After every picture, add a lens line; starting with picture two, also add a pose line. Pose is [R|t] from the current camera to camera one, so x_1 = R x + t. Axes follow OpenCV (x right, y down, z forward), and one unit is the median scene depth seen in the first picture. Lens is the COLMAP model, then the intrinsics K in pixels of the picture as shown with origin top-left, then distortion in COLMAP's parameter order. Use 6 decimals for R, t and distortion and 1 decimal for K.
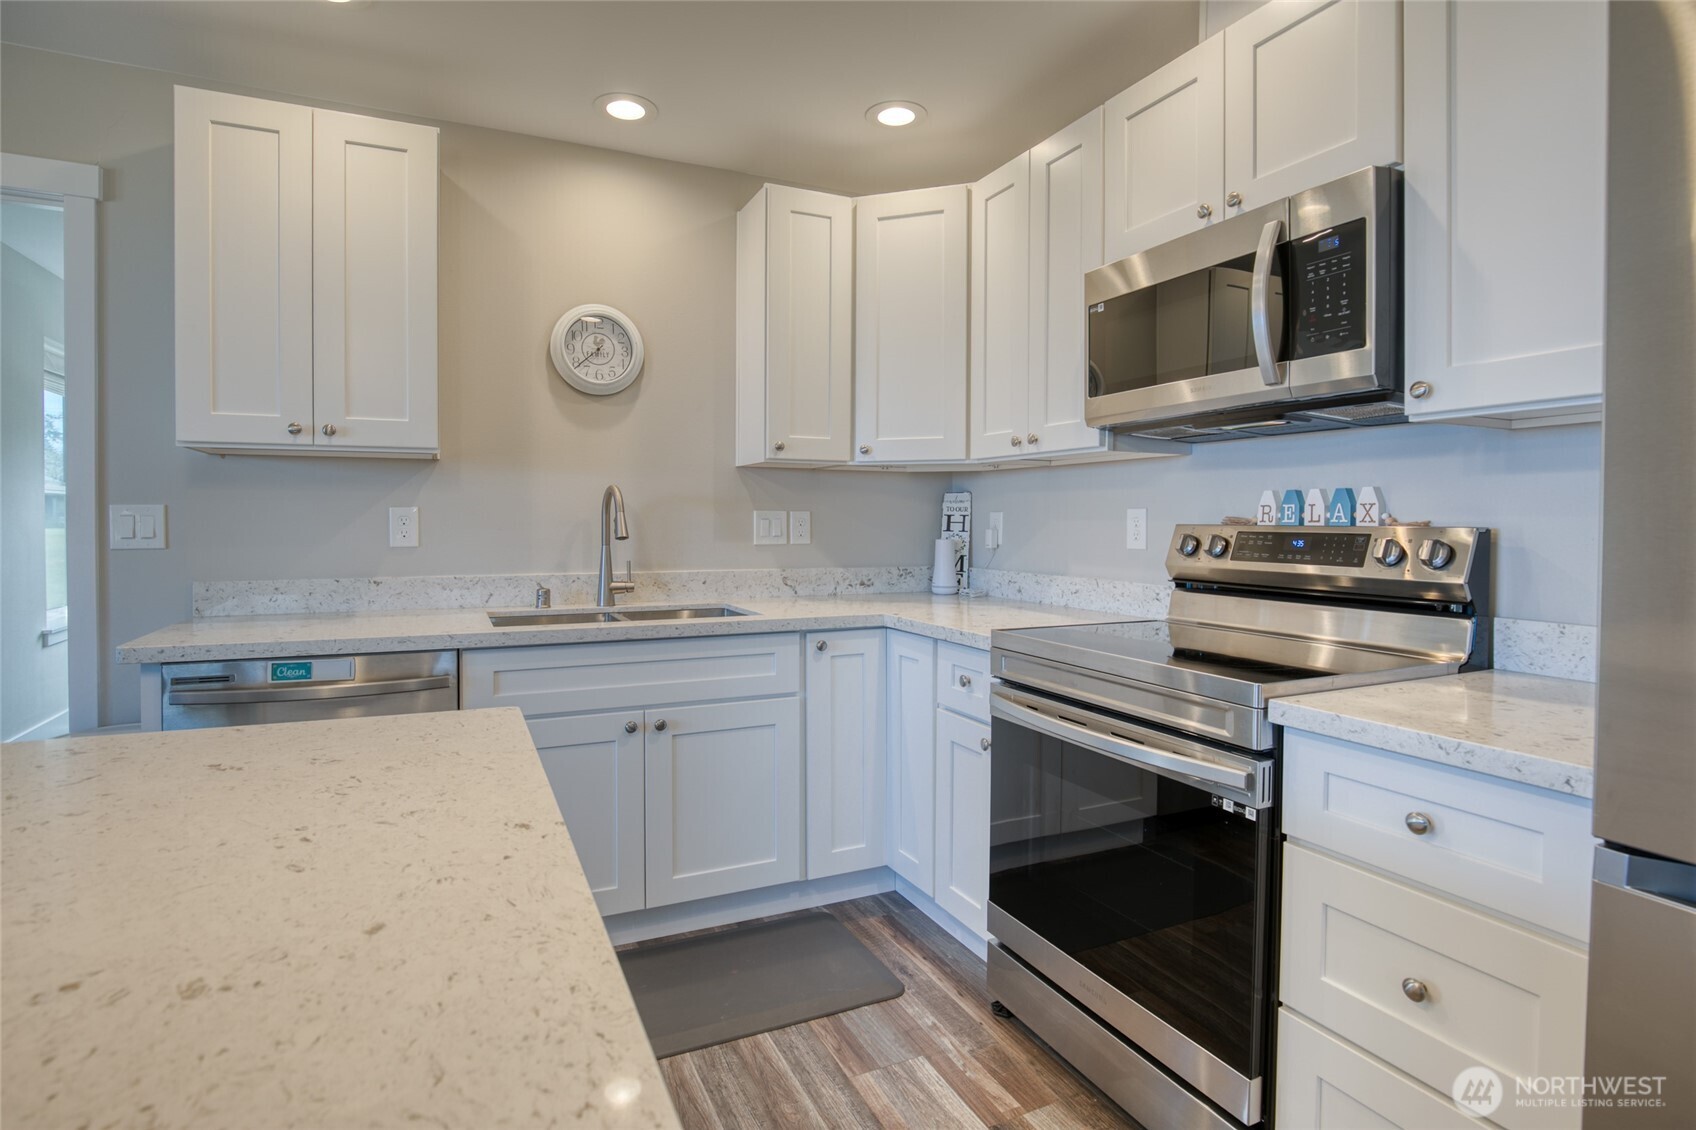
lens RADIAL K [[869.4, 0, 833.9], [0, 869.4, 536.4], [0, 0, 1]] dist [-0.032975, 0.005280]
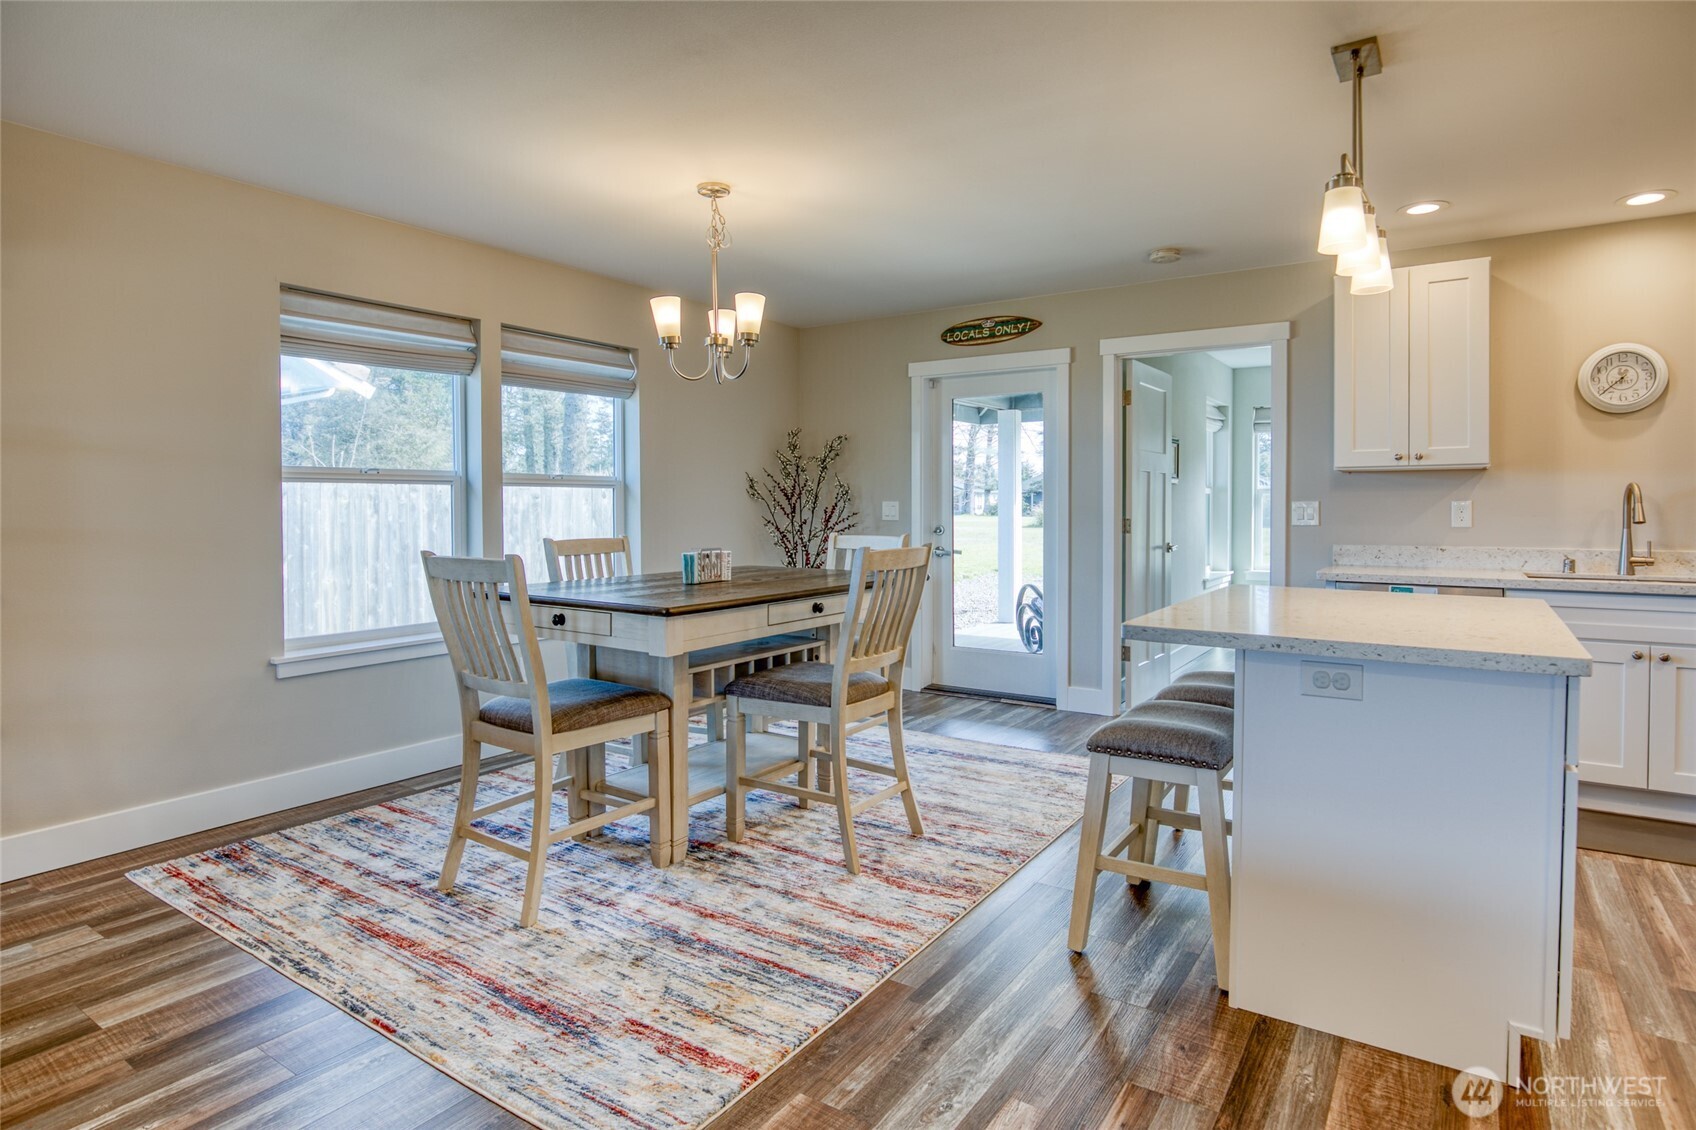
lens RADIAL K [[913.8, 0, 865.9], [0, 913.8, 528.0], [0, 0, 1]] dist [-0.016785, 0.001777]
pose [[0.539818, 0.013054, -0.841681, 0.289997], [-0.013351, 0.999887, 0.006946, 0.016835], [0.841676, 0.007488, 0.539931, -0.768654]]
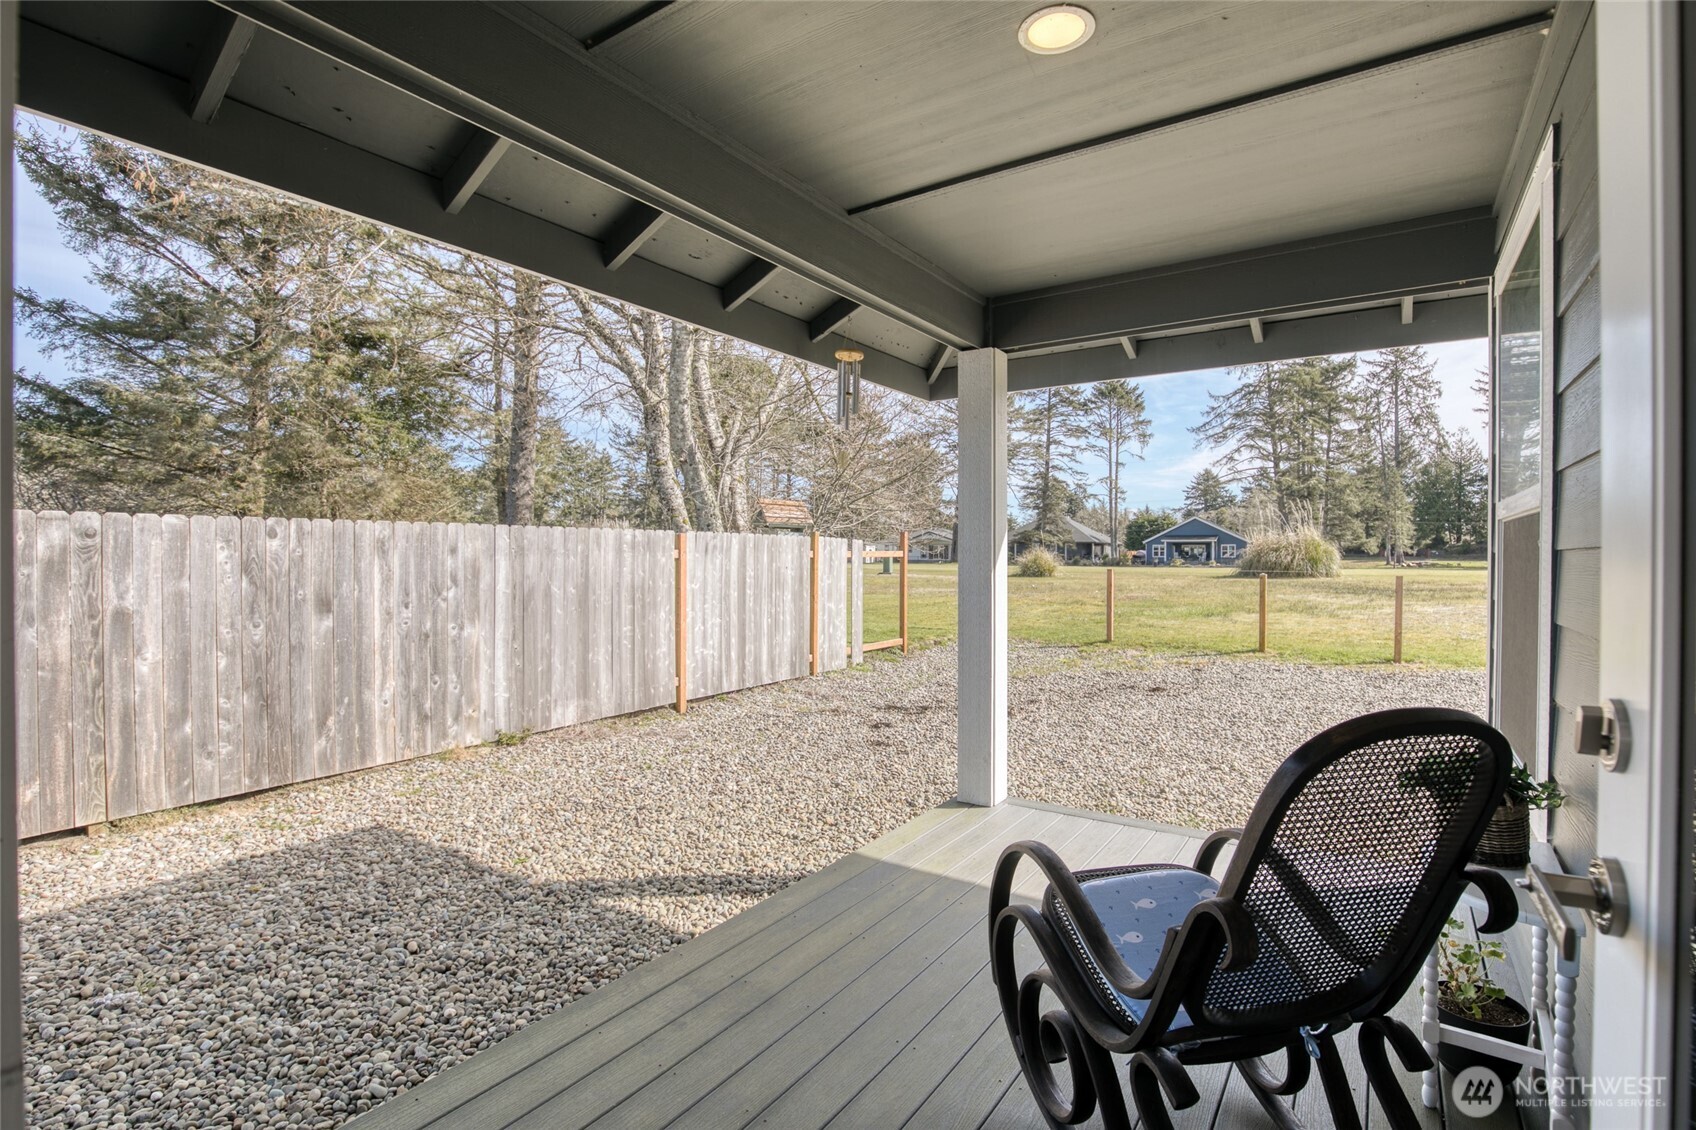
lens RADIAL K [[790.0, 0, 821.8], [0, 790.0, 565.6], [0, 0, 1]] dist [-0.030916, 0.005475]
pose [[0.489607, 0.007453, -0.871911, -1.296297], [-0.018356, 0.999830, -0.001760, -0.024314], [0.871750, 0.016866, 0.489661, 0.672669]]
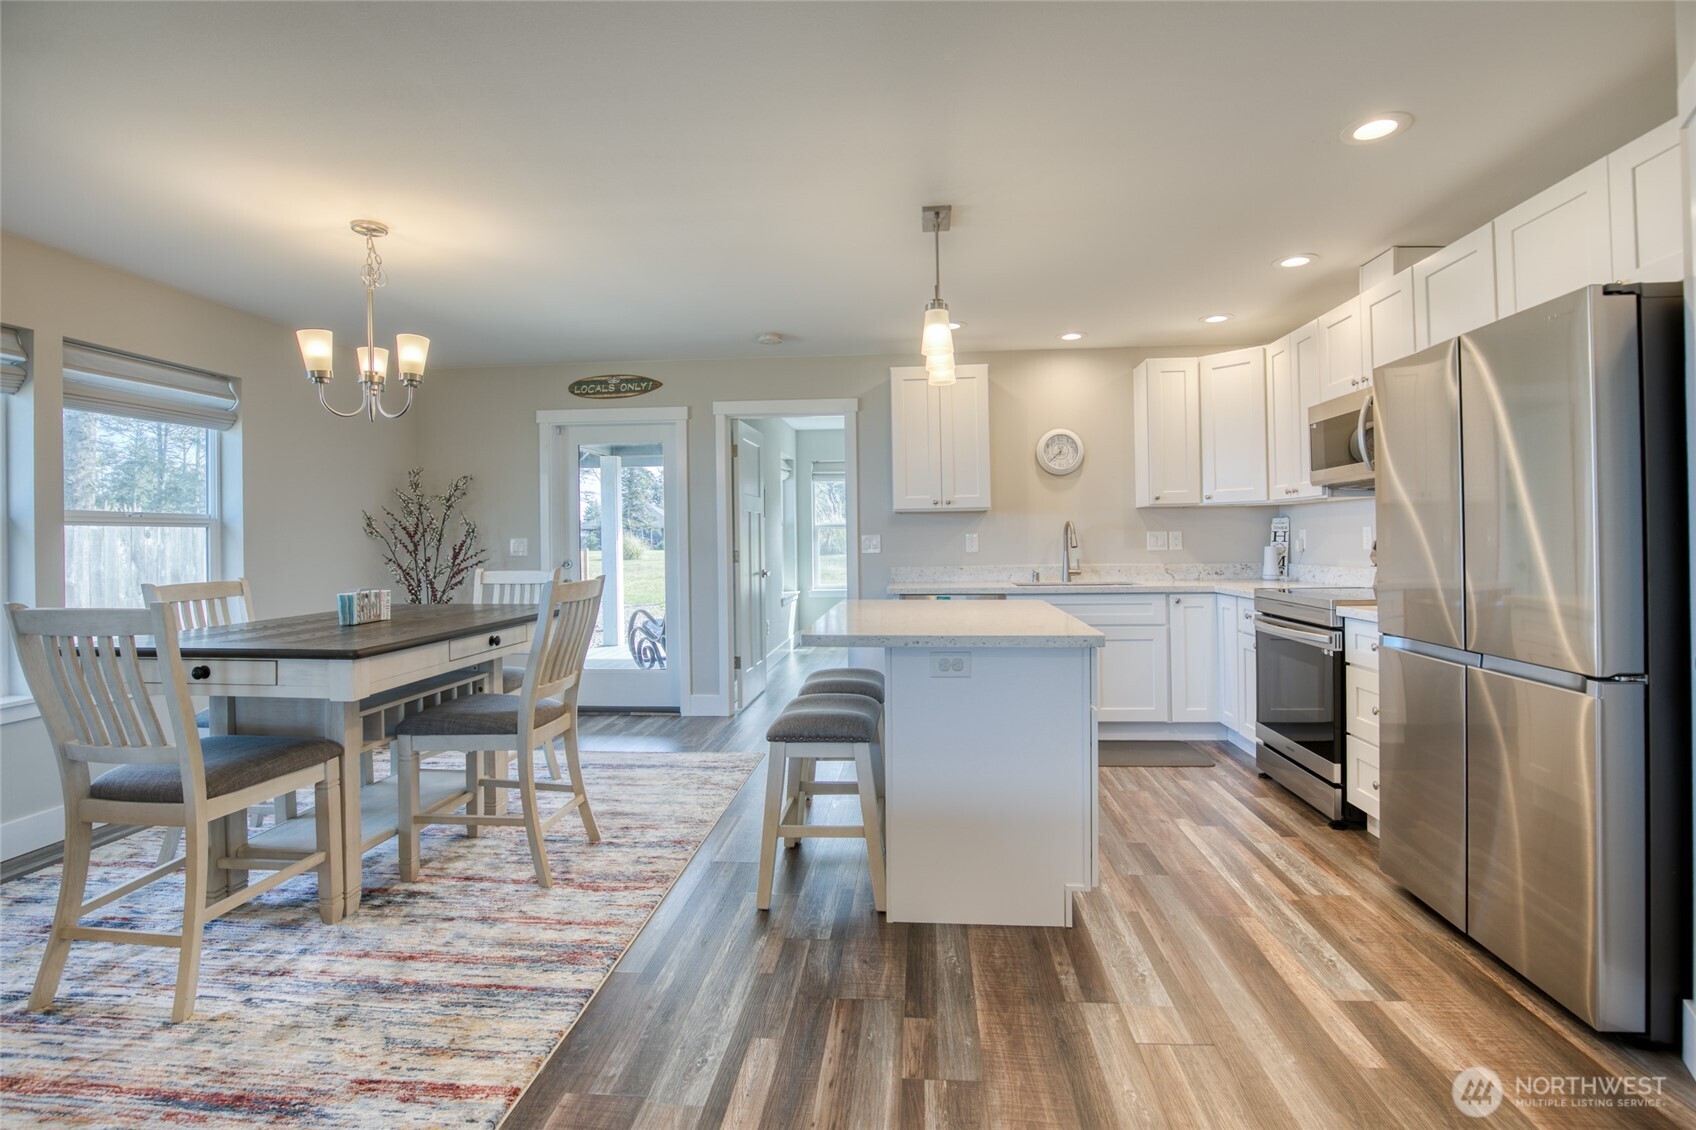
lens RADIAL K [[790.0, 0, 861.2], [0, 790.0, 534.8], [0, 0, 1]] dist [-0.030916, 0.005475]
pose [[0.877536, -0.019494, -0.479115, 0.208104], [0.008365, 0.999644, -0.025353, 0.016623], [0.479438, 0.018240, 0.877386, -0.881918]]
